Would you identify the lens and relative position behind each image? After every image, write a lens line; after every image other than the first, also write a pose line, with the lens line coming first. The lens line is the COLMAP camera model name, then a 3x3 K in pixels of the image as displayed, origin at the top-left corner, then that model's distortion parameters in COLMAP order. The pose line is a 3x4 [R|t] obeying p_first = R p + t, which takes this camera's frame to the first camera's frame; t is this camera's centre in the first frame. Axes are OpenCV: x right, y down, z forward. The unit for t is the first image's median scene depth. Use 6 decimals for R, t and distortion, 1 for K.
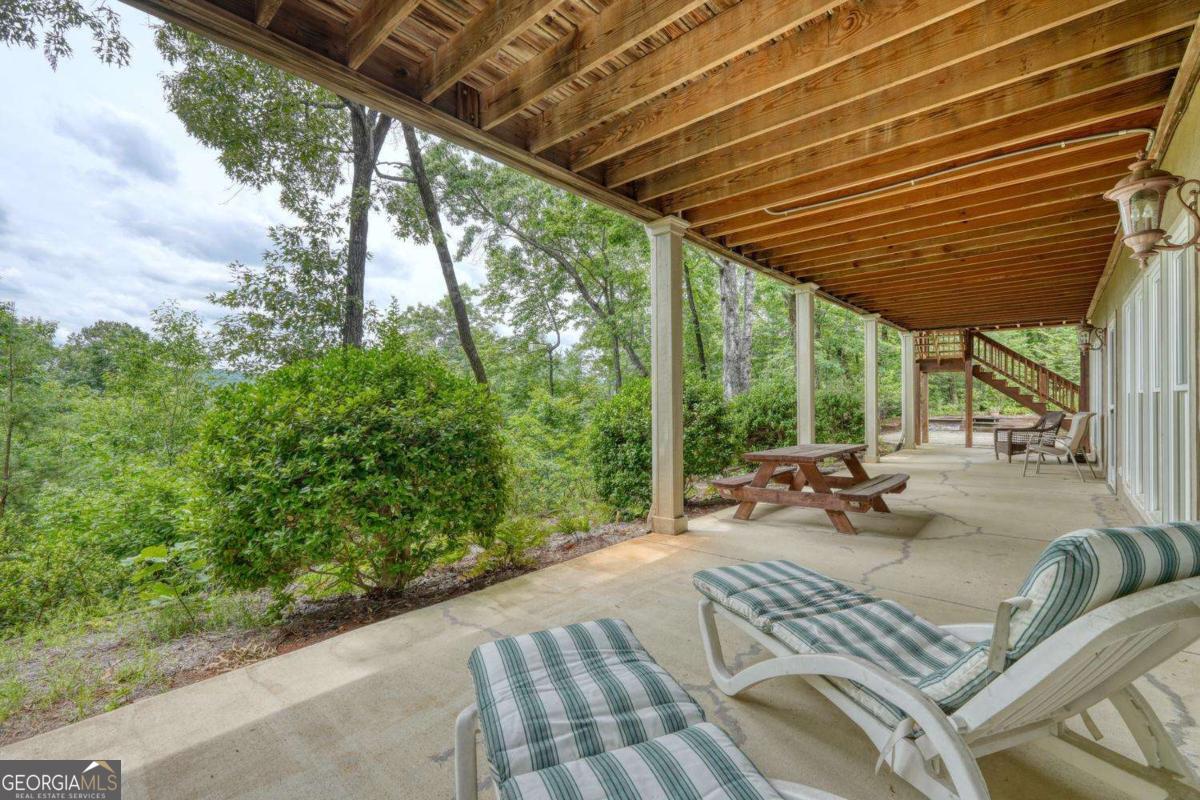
lens RADIAL K [[504.2, 0, 600.3], [0, 504.2, 399.9], [0, 0, 1]] dist [-0.001412, -0.000053]
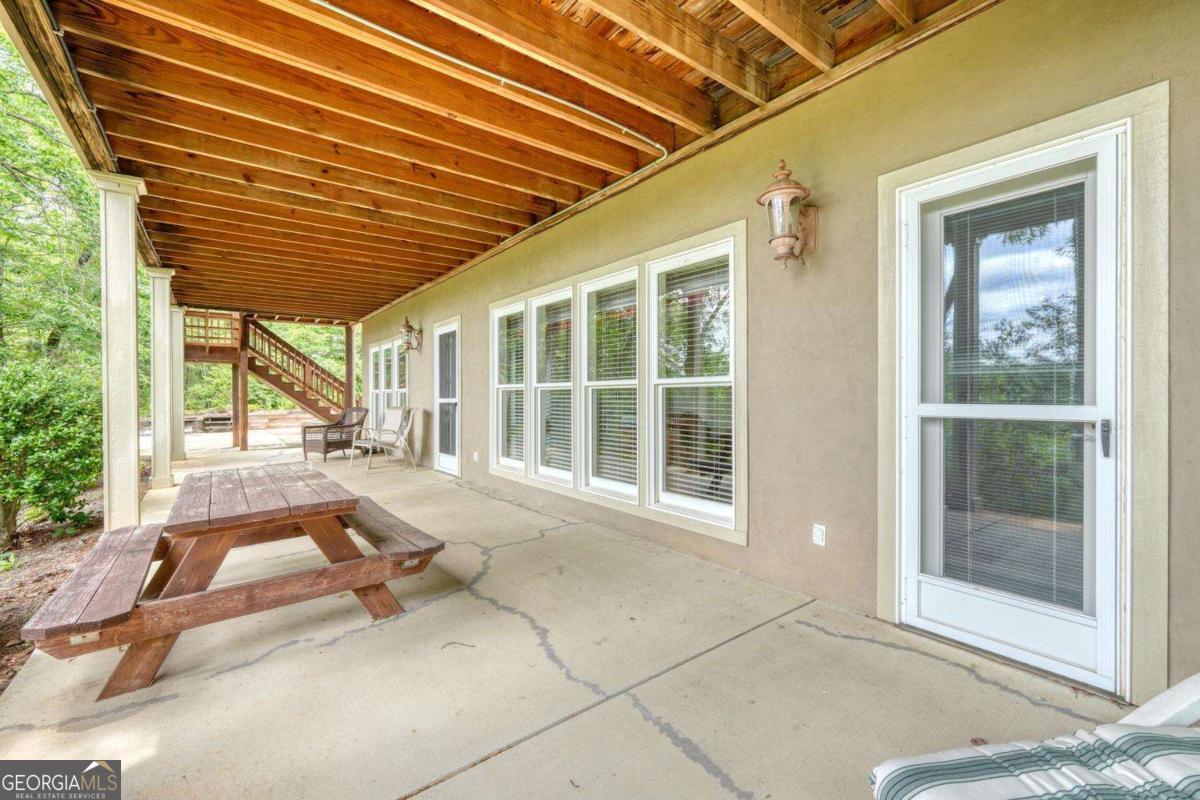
lens RADIAL K [[504.2, 0, 601.1], [0, 504.2, 400.7], [0, 0, 1]] dist [-0.001412, -0.000053]
pose [[0.184031, -0.010411, 0.982865, -0.017073], [0.004373, 0.999943, 0.009773, 0.002685], [-0.982911, 0.002499, 0.184066, 0.253778]]
